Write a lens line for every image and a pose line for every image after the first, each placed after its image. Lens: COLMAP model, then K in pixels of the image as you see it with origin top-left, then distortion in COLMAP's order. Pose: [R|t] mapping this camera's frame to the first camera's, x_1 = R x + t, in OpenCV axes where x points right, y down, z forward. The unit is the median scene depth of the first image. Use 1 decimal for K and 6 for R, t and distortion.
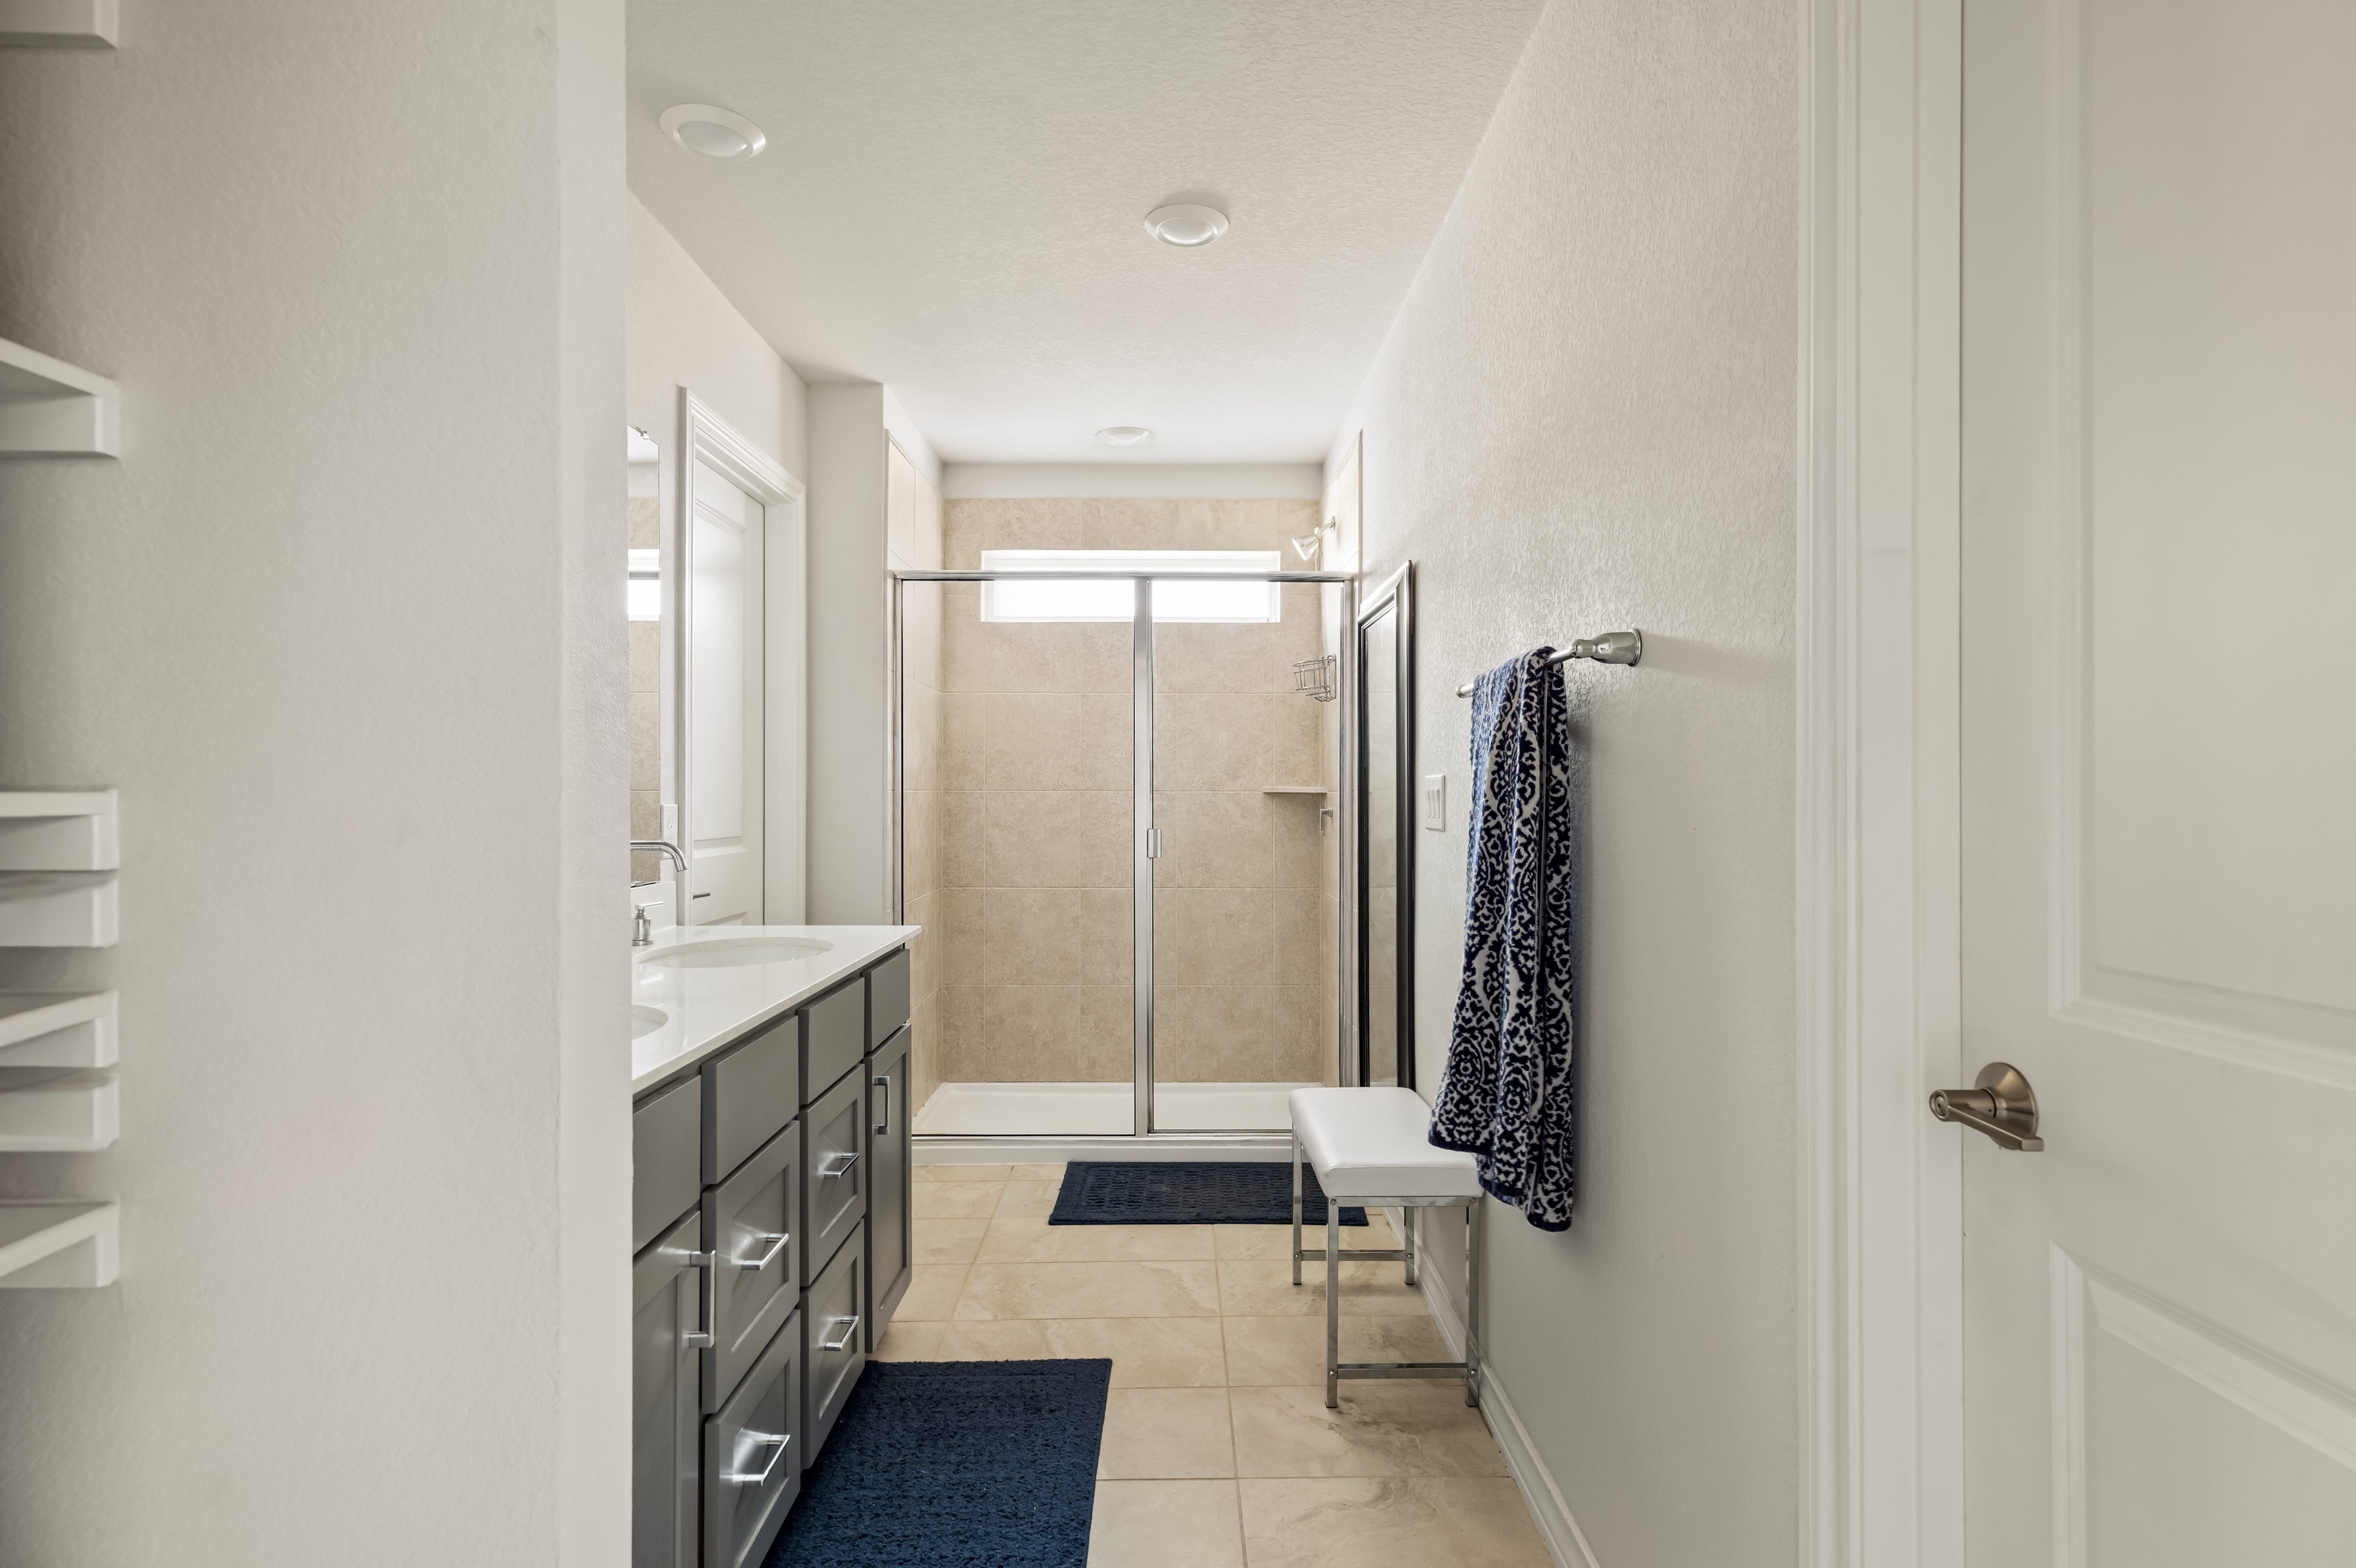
lens RADIAL K [[1151.6, 0, 1178.0], [0, 1151.6, 784.0], [0, 0, 1]] dist [0.005681, -0.000932]
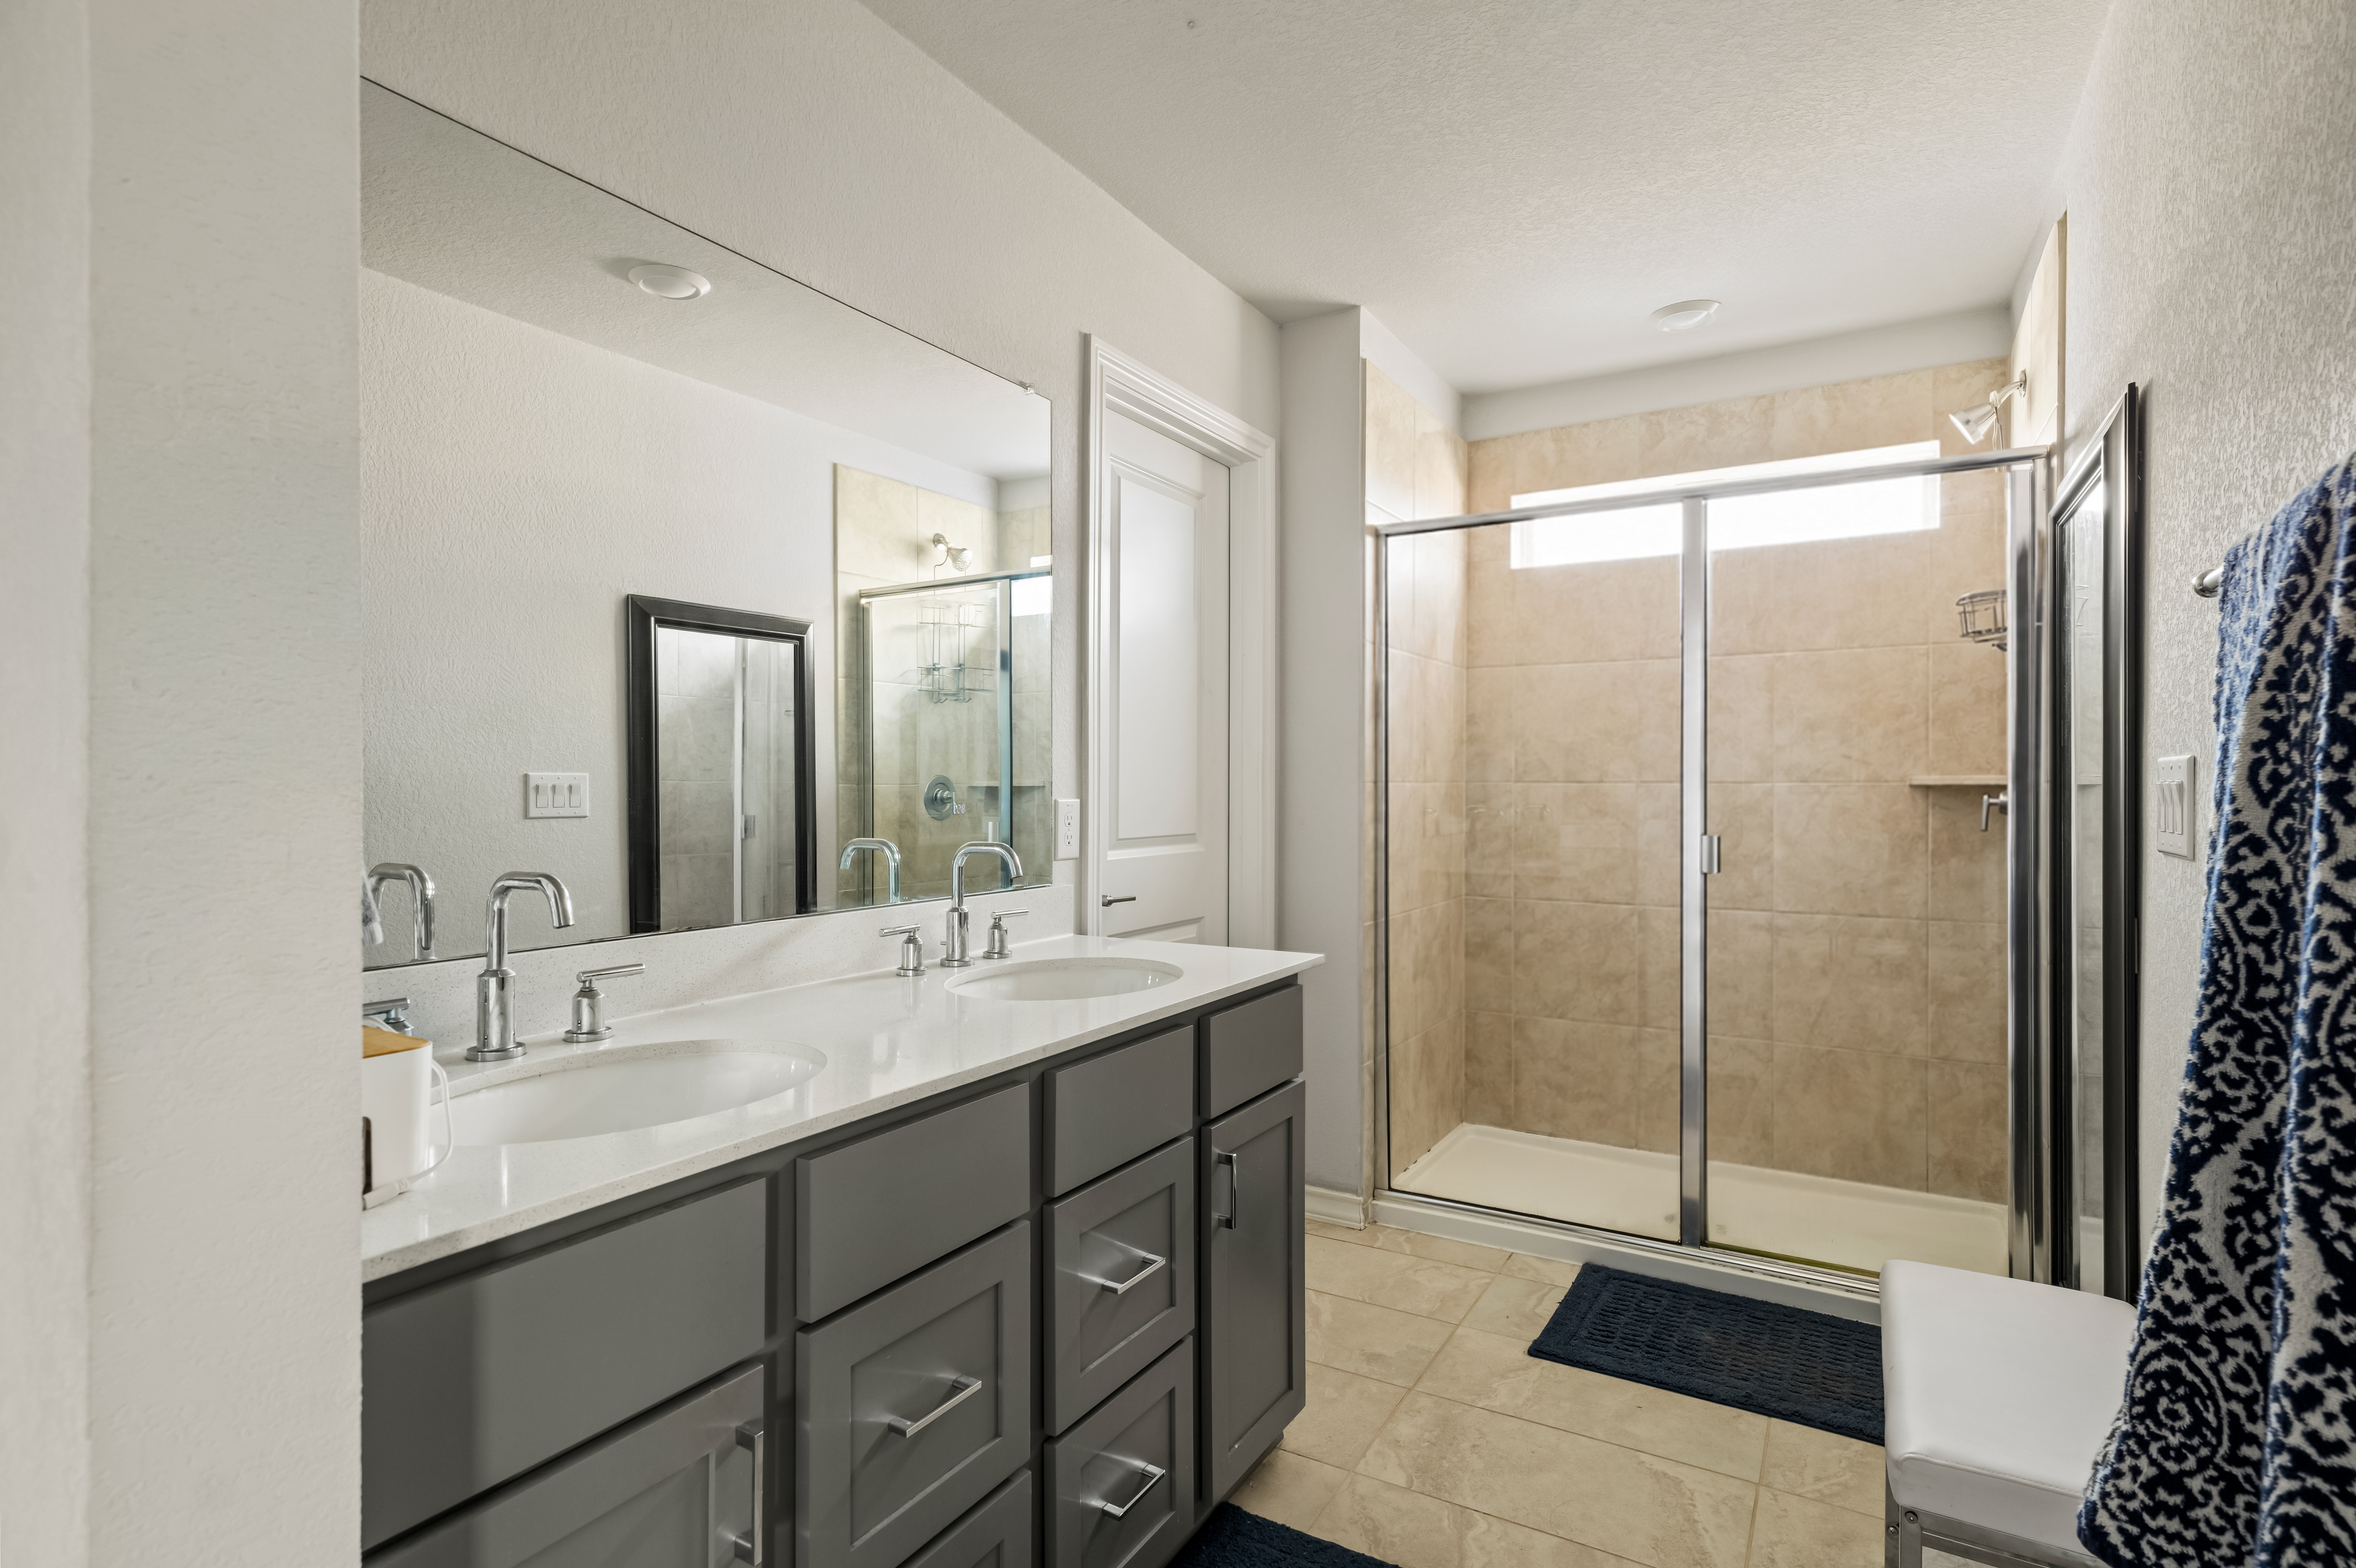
lens RADIAL K [[1151.6, 0, 1178.0], [0, 1151.6, 784.0], [0, 0, 1]] dist [0.005681, -0.000932]
pose [[0.855515, 0.000630, -0.517777, 0.114128], [0.003756, 0.999965, 0.007422, -0.000289], [0.517764, -0.008295, 0.855483, 0.316598]]
